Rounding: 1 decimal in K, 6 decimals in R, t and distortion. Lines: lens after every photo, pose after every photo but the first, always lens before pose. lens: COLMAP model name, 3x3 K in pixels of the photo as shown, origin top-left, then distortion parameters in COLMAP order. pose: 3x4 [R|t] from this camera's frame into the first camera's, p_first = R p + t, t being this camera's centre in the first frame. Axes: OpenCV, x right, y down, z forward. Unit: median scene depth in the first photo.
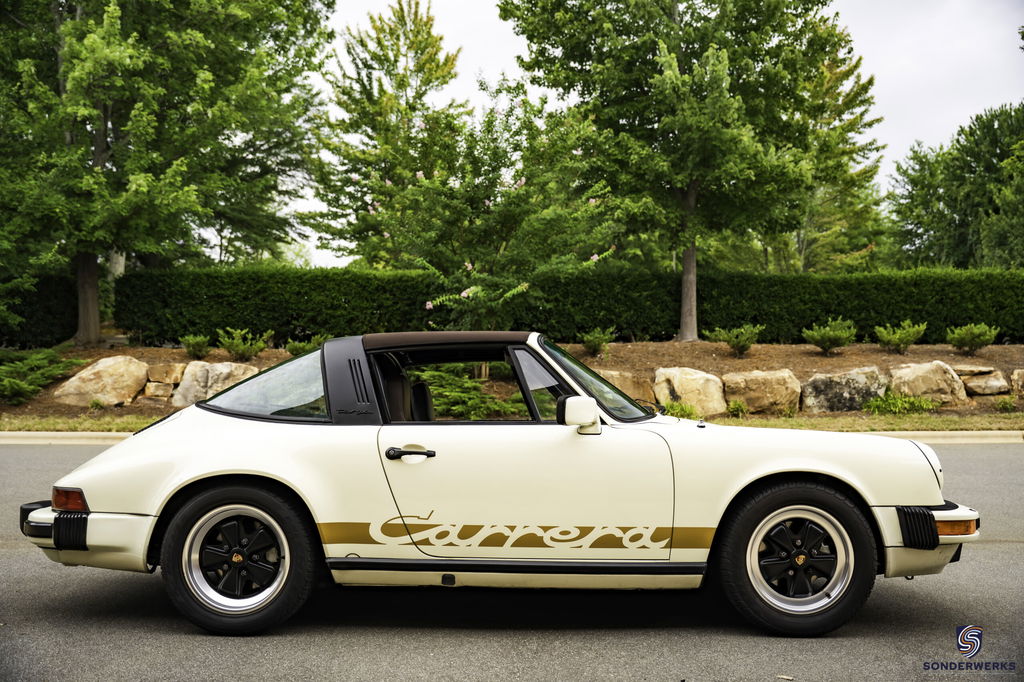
lens RADIAL K [[903.0, 0, 512.0], [0, 903.0, 341.0], [0, 0, 1]] dist [-0.097122, 0.182722]
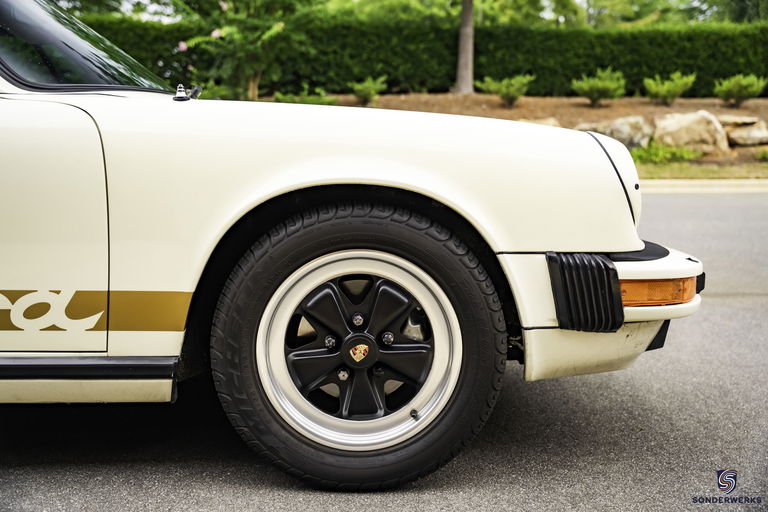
lens RADIAL K [[742.0, 0, 384.0], [0, 742.0, 256.0], [0, 0, 1]] dist [-0.060110, 0.185908]
pose [[0.999449, -0.000666, 0.033192, 0.090833], [-0.005498, 0.982674, 0.185262, 0.030447], [-0.032740, -0.185342, 0.982128, 0.163535]]
